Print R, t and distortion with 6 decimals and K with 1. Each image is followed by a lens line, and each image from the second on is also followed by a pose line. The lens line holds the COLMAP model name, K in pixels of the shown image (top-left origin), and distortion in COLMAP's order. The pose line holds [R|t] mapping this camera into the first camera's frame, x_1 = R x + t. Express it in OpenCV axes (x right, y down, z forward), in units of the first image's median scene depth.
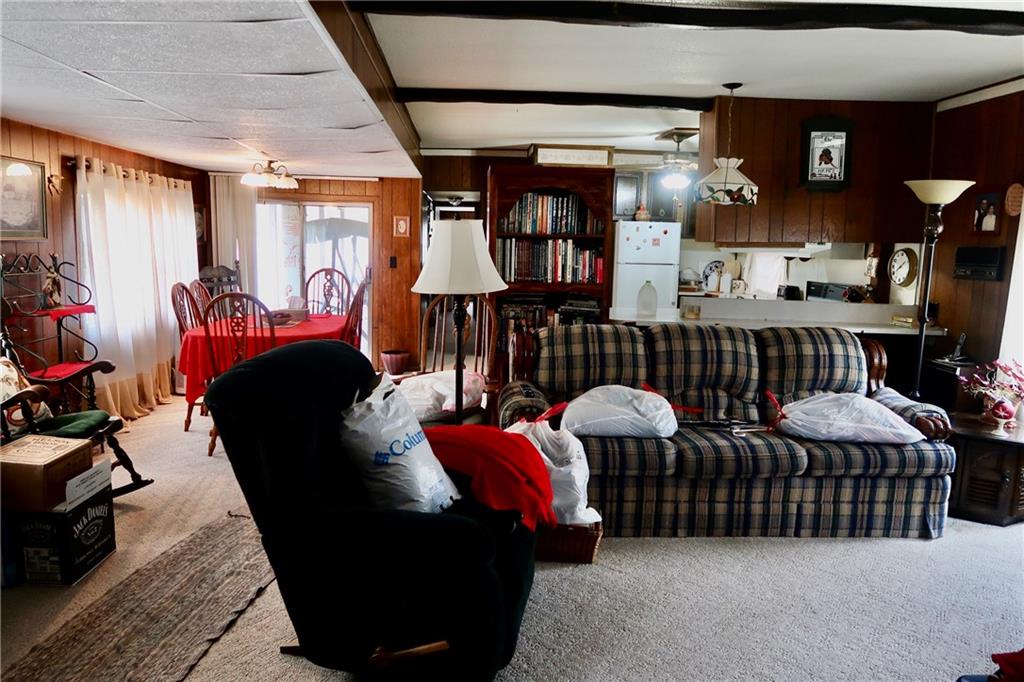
lens RADIAL K [[699.2, 0, 512.0], [0, 699.2, 341.0], [0, 0, 1]] dist [-0.023366, 0.002625]
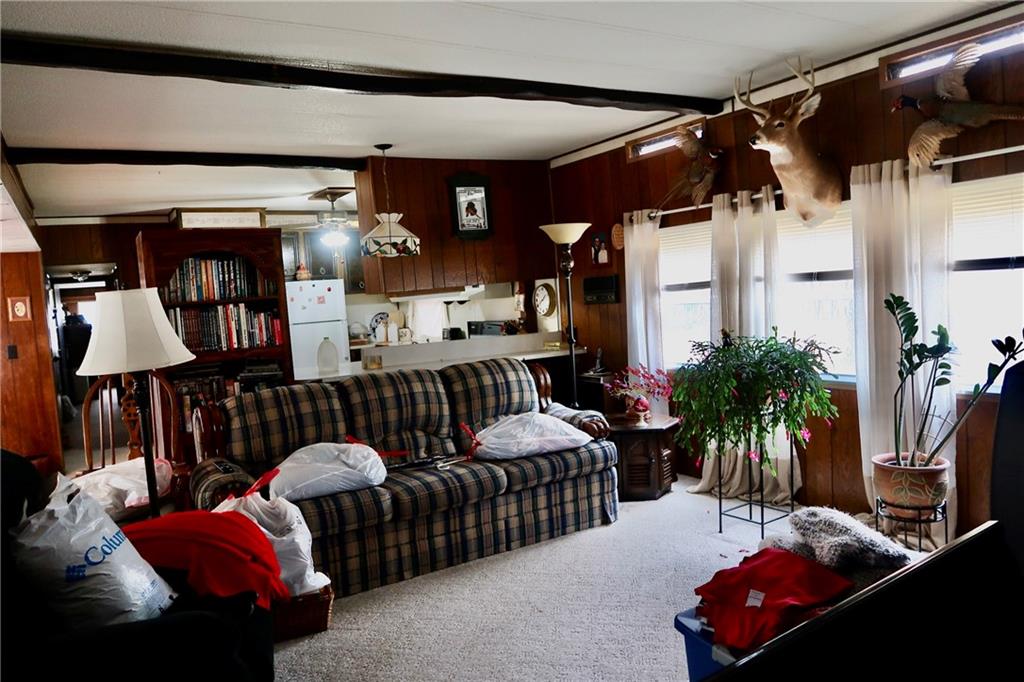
lens RADIAL K [[699.2, 0, 512.0], [0, 699.2, 341.0], [0, 0, 1]] dist [-0.023366, 0.002625]
pose [[0.879878, -0.118188, 0.460267, -0.043270], [0.155537, 0.986853, -0.043930, 0.005966], [-0.449024, 0.110242, 0.886693, -0.006163]]
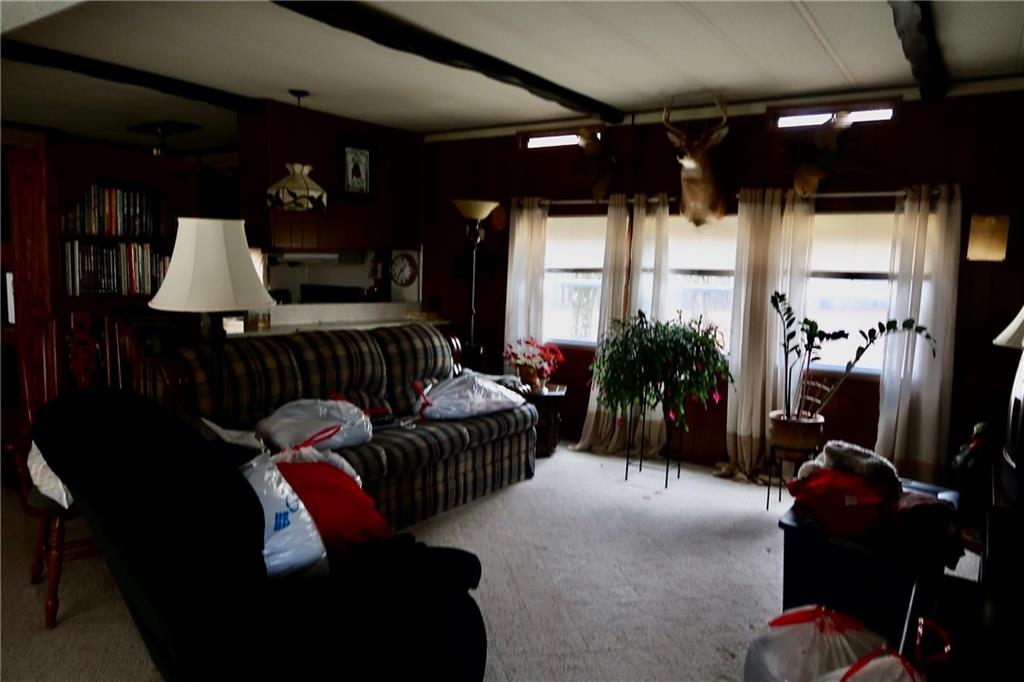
lens RADIAL K [[699.2, 0, 512.0], [0, 699.2, 341.0], [0, 0, 1]] dist [-0.023366, 0.002625]
pose [[0.611936, -0.092737, 0.785451, -0.375973], [0.097692, 0.994360, 0.041292, -0.024328], [-0.784851, 0.051464, 0.617544, 0.178612]]
